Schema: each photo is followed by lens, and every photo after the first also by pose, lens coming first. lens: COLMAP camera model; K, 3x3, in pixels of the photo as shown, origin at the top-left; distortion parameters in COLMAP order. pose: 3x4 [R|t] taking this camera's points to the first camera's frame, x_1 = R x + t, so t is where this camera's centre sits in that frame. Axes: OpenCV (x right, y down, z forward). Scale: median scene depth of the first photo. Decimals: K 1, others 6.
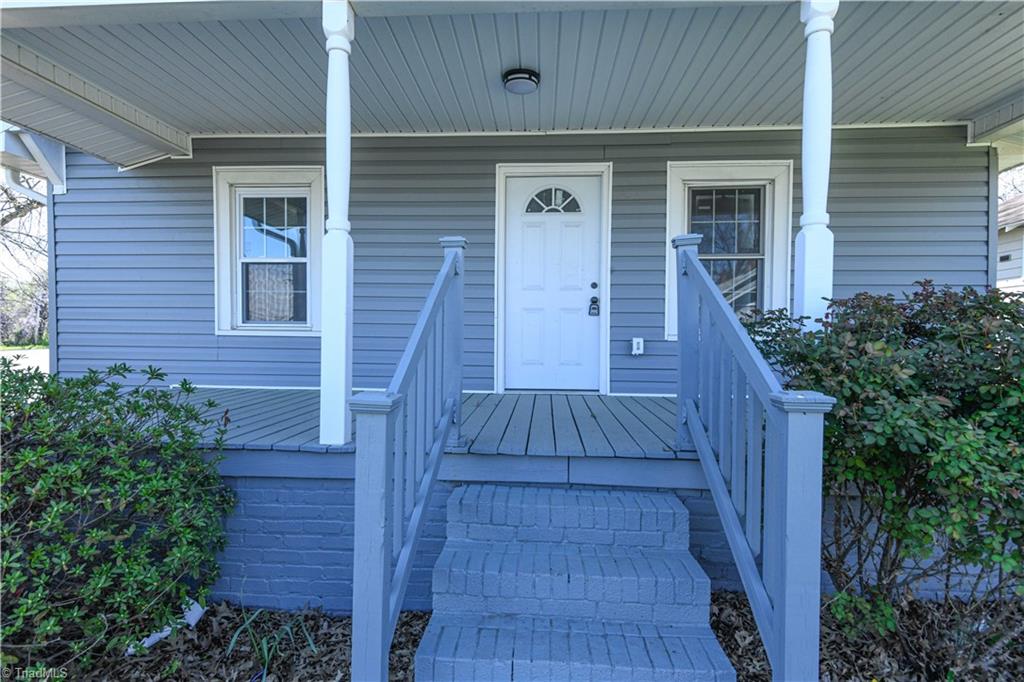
lens RADIAL K [[538.3, 0, 512.0], [0, 538.3, 341.0], [0, 0, 1]] dist [0.017542, -0.000217]
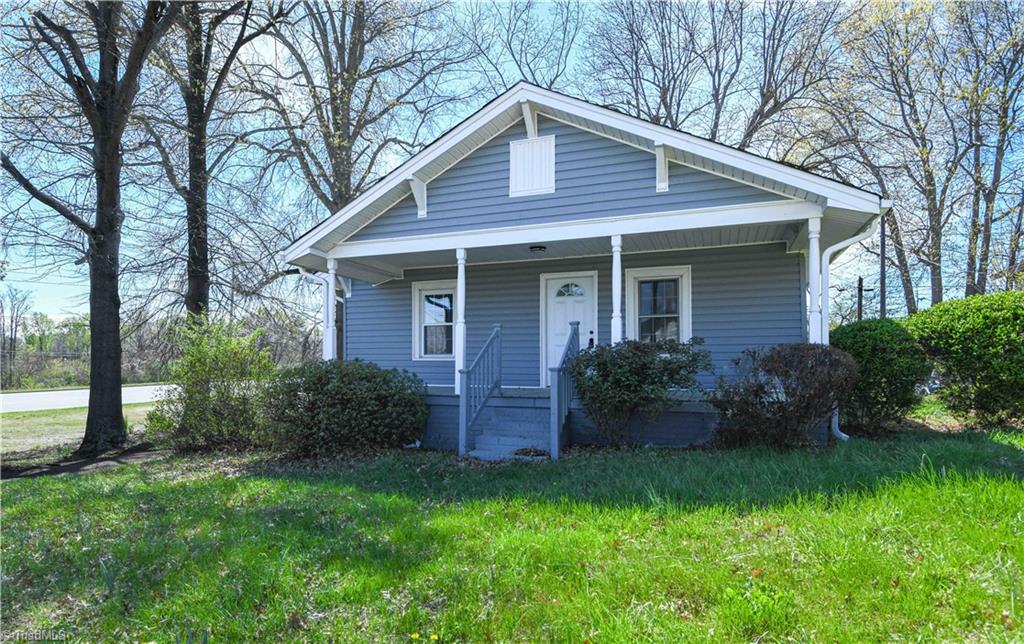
lens RADIAL K [[453.4, 0, 512.0], [0, 453.4, 322.0], [0, 0, 1]] dist [0.000393, 0.000014]
pose [[0.971416, -0.033043, -0.235071, 0.262083], [0.009055, 0.994702, -0.102403, 0.024550], [0.237209, 0.097347, 0.966569, -0.655173]]
